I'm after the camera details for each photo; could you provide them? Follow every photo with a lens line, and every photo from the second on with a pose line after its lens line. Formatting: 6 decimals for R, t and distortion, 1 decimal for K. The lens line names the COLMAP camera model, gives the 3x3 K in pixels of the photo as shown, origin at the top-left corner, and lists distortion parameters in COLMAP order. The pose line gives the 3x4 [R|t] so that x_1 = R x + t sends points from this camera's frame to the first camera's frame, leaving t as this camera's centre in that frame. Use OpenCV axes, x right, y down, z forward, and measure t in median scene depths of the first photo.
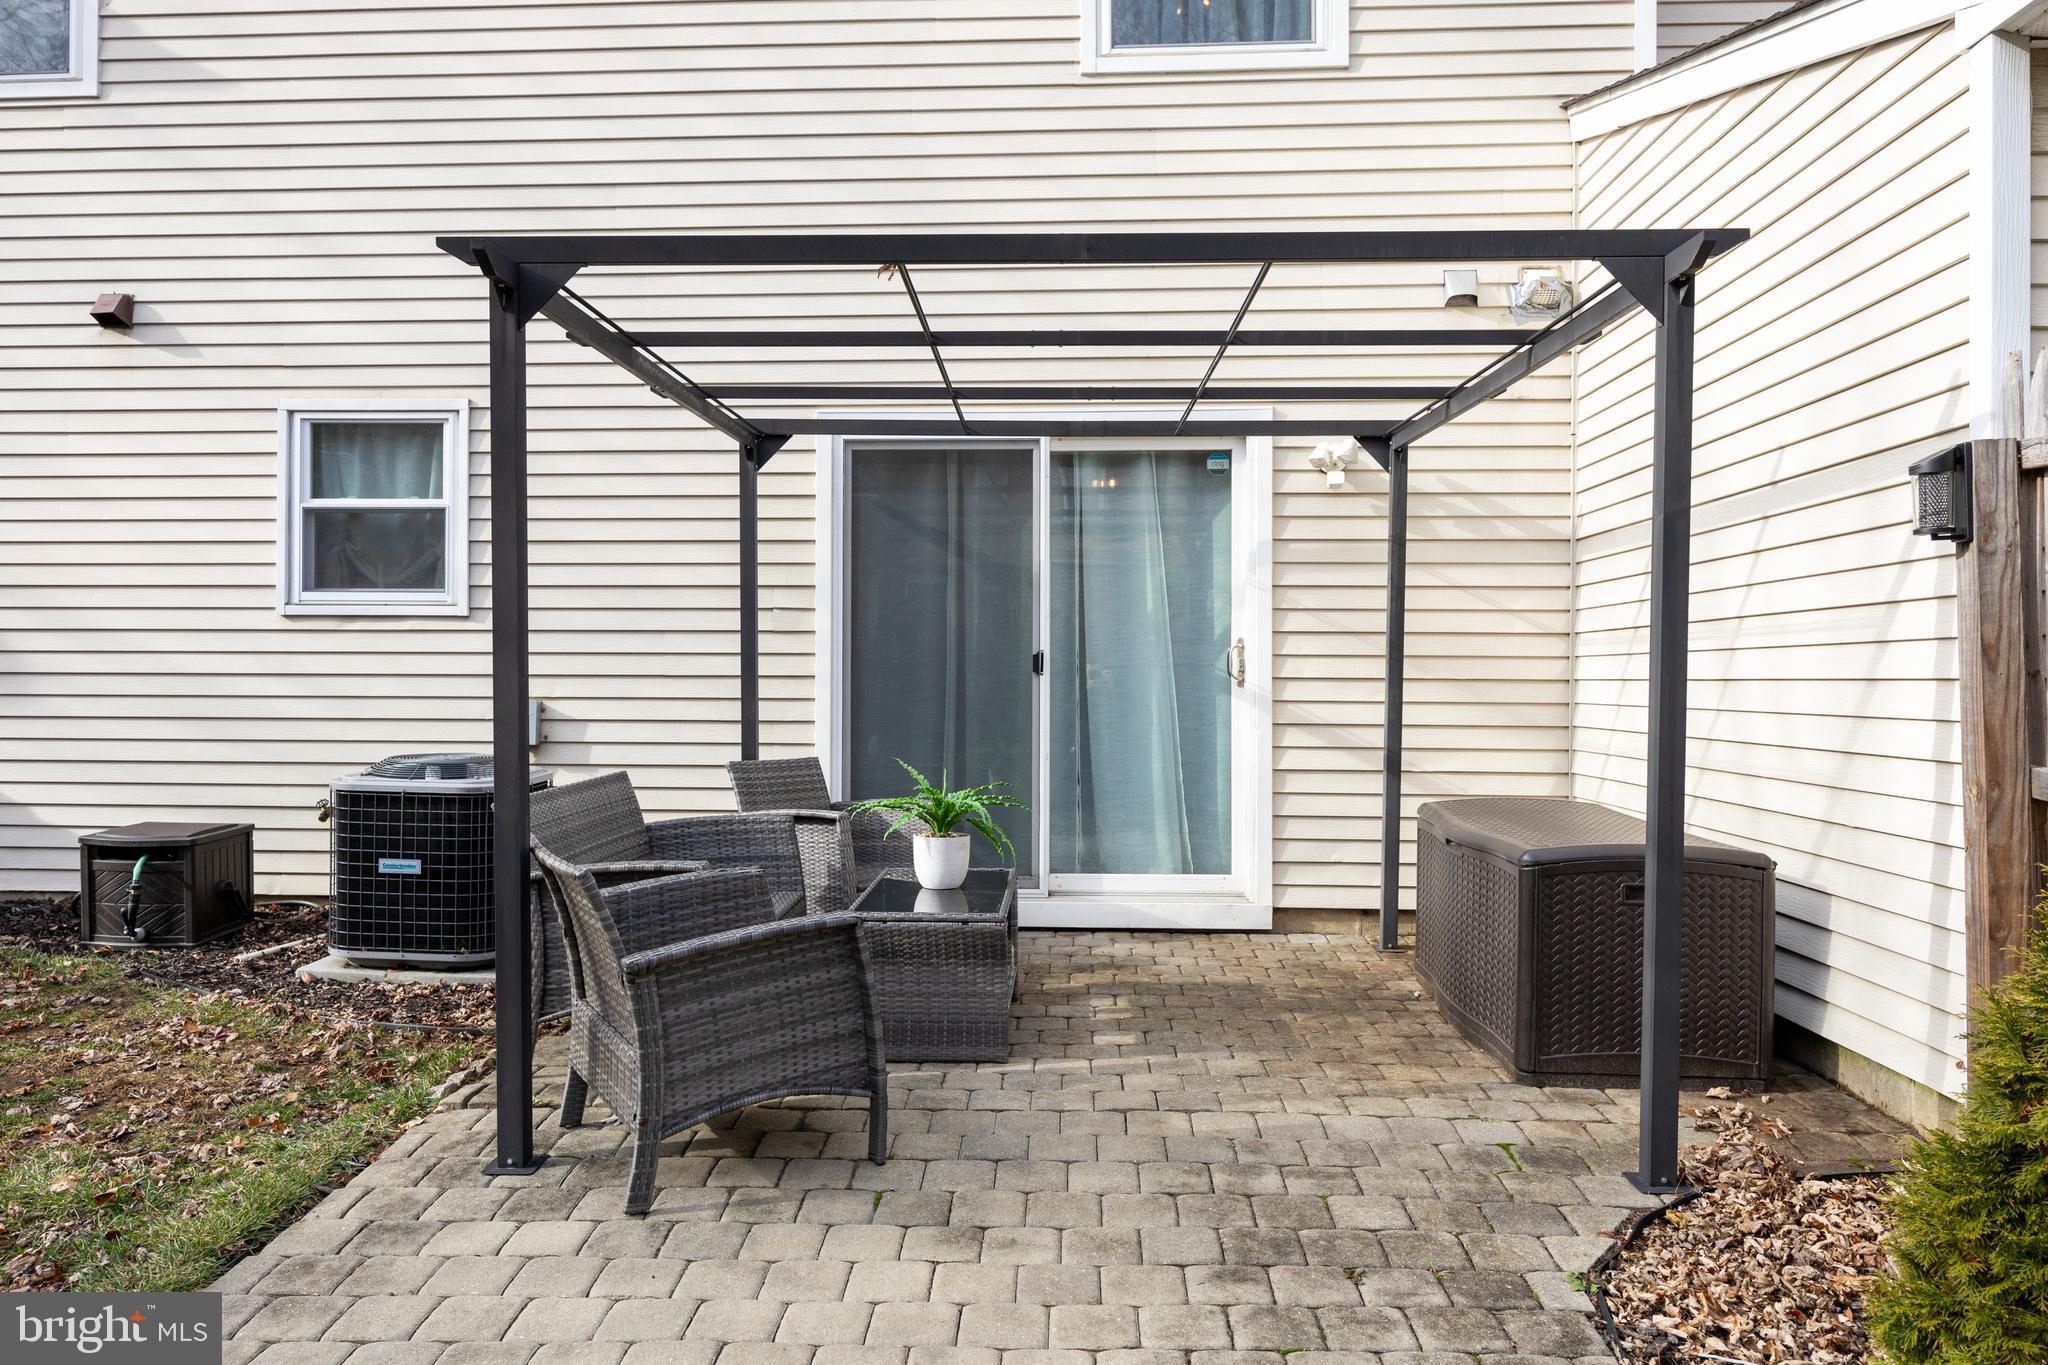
lens RADIAL K [[1444.7, 0, 1021.0], [0, 1444.7, 712.1], [0, 0, 1]] dist [-0.002411, -0.003832]
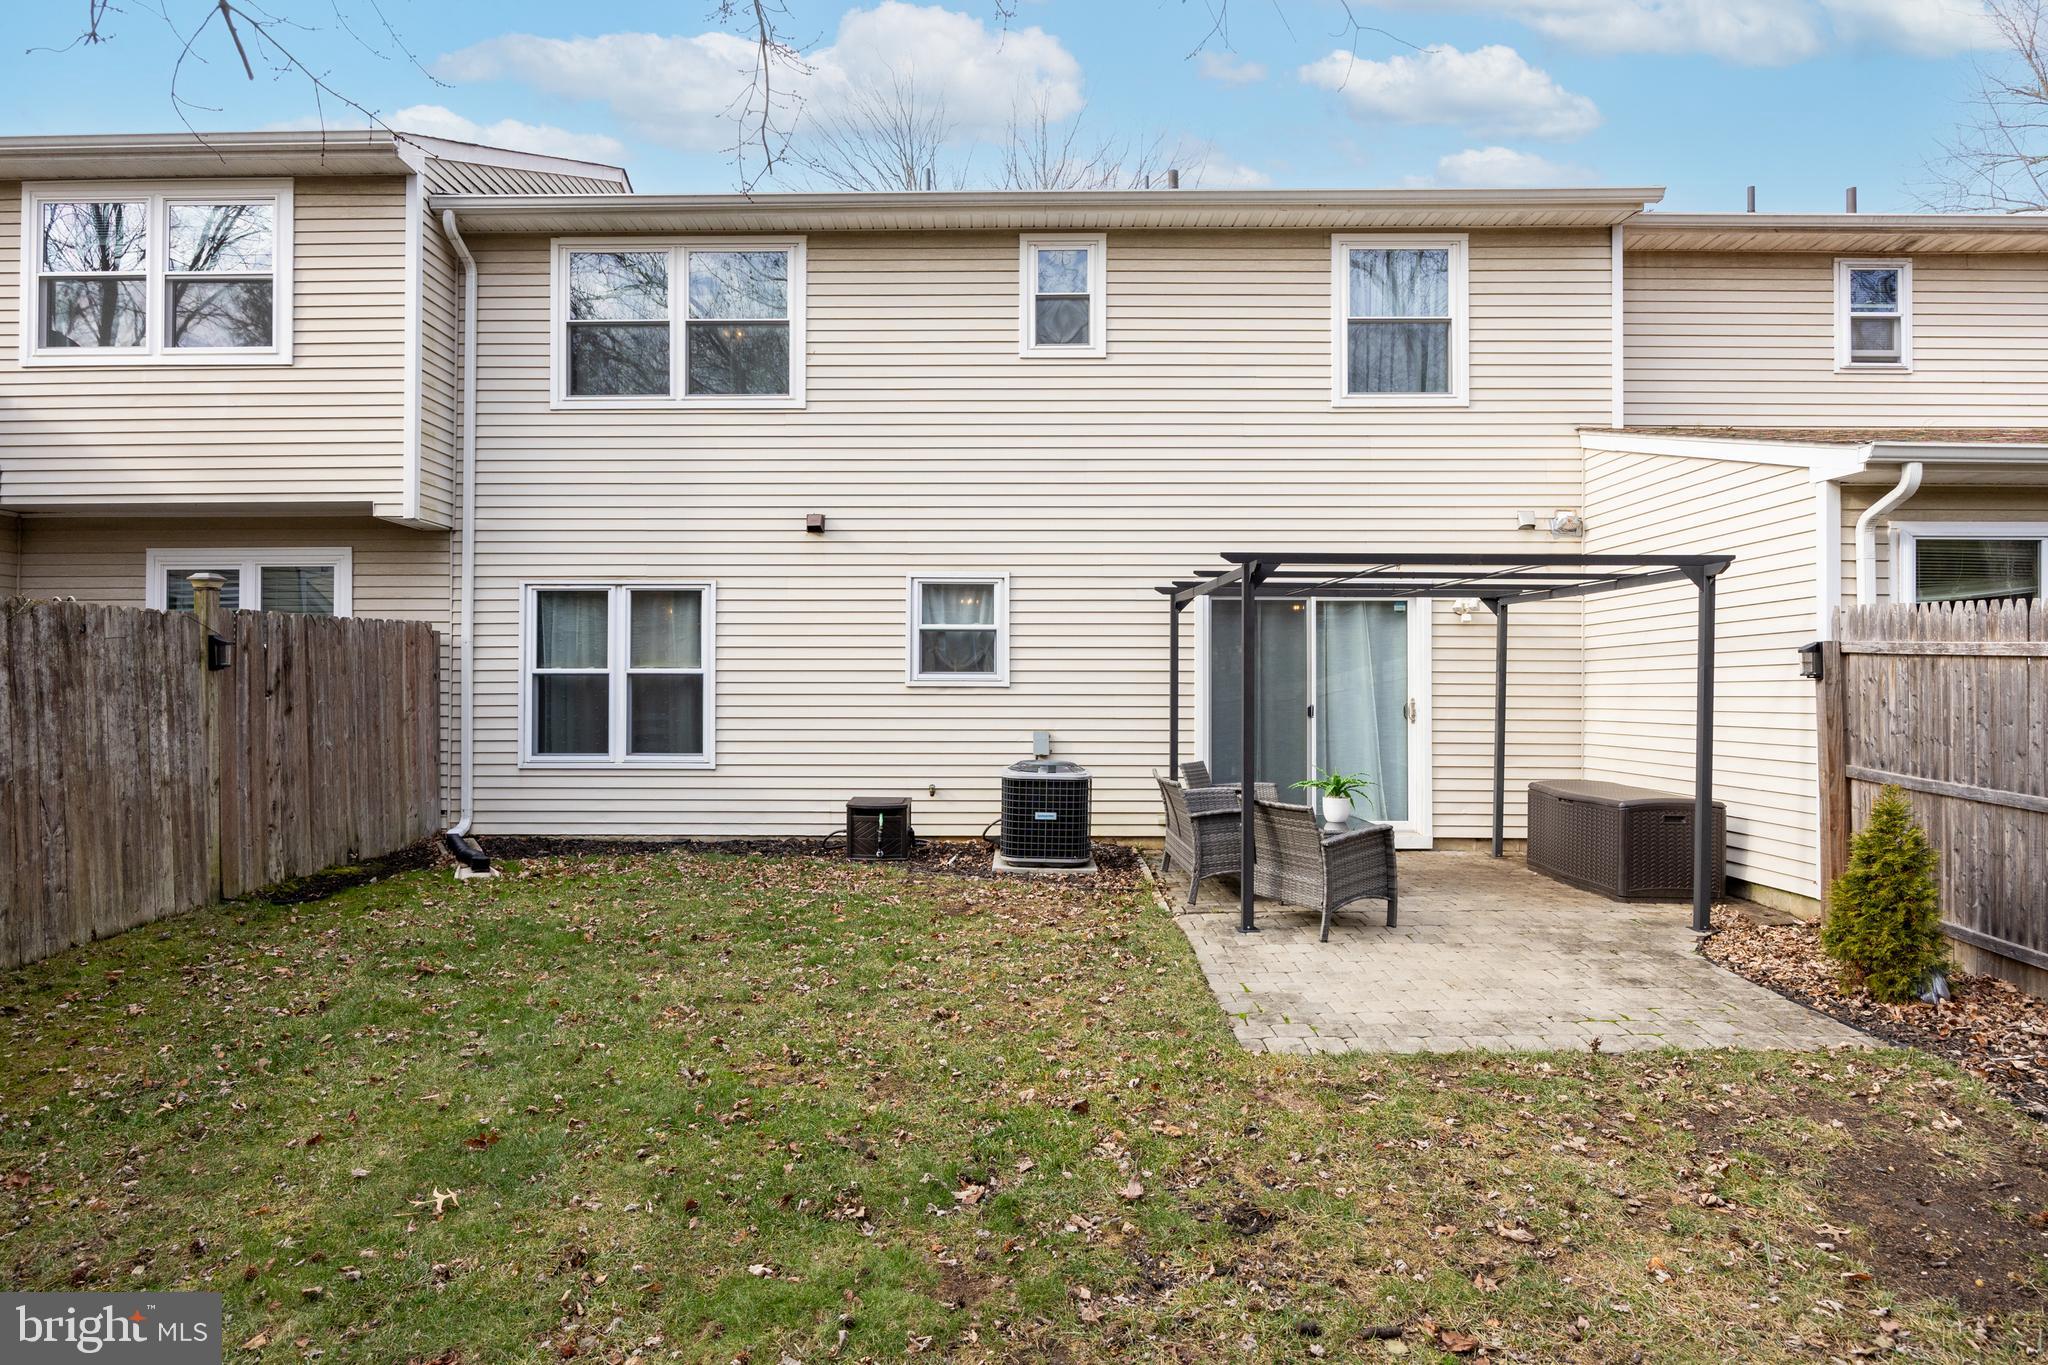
lens RADIAL K [[1142.9, 0, 1019.6], [0, 1142.9, 696.9], [0, 0, 1]] dist [-0.001495, -0.000532]
pose [[0.998783, -0.000978, 0.049302, -0.471348], [0.002019, 0.999776, -0.021088, -0.023121], [-0.049271, 0.021162, 0.998561, -0.524034]]
